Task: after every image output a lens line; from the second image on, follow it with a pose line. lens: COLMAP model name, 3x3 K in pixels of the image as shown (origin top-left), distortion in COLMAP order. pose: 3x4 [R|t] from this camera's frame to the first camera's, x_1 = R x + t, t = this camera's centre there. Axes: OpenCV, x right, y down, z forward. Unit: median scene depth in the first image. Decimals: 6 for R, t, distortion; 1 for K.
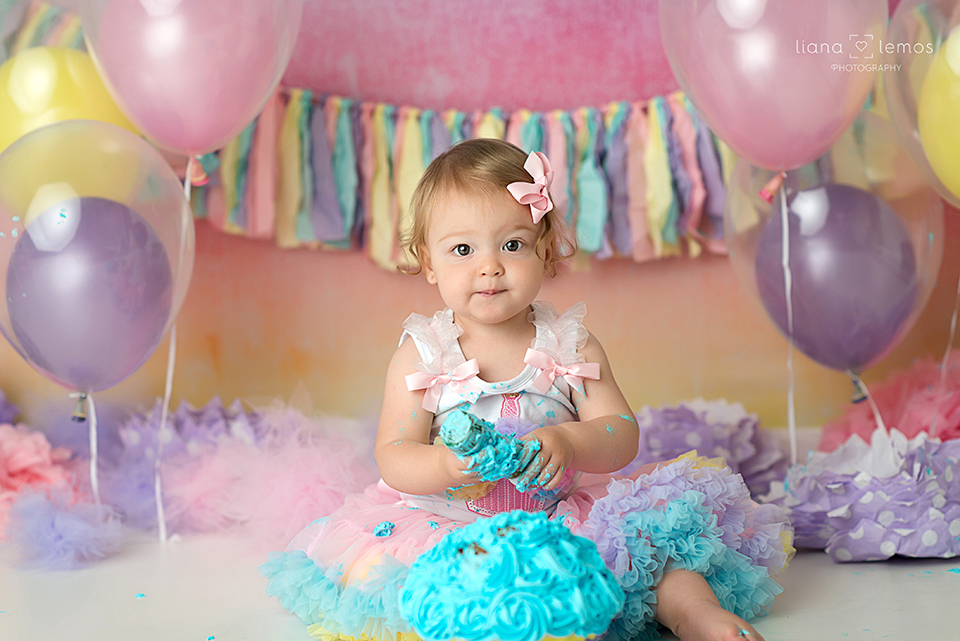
lens RADIAL K [[2269.7, 0, 480.0], [0, 2269.7, 320.5], [0, 0, 1]] dist [-0.012455, -0.531237]
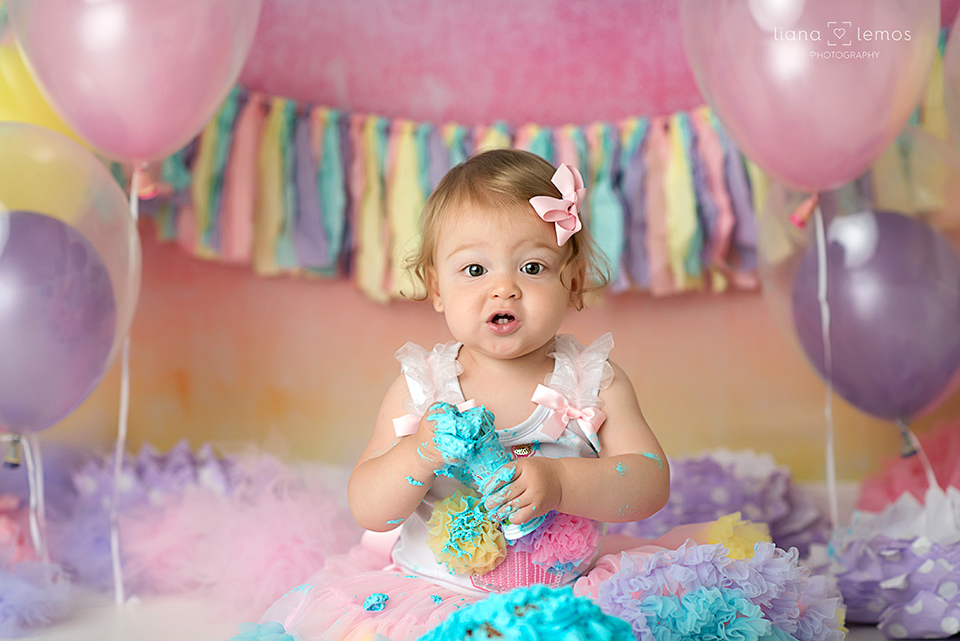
lens RADIAL K [[2269.7, 0, 480.0], [0, 2269.7, 320.5], [0, 0, 1]] dist [-0.012455, -0.531237]
pose [[0.999856, 0.013731, 0.009948, -0.009039], [-0.013541, 0.999730, -0.018876, 0.001832], [-0.010204, 0.018738, 0.999772, 0.103951]]
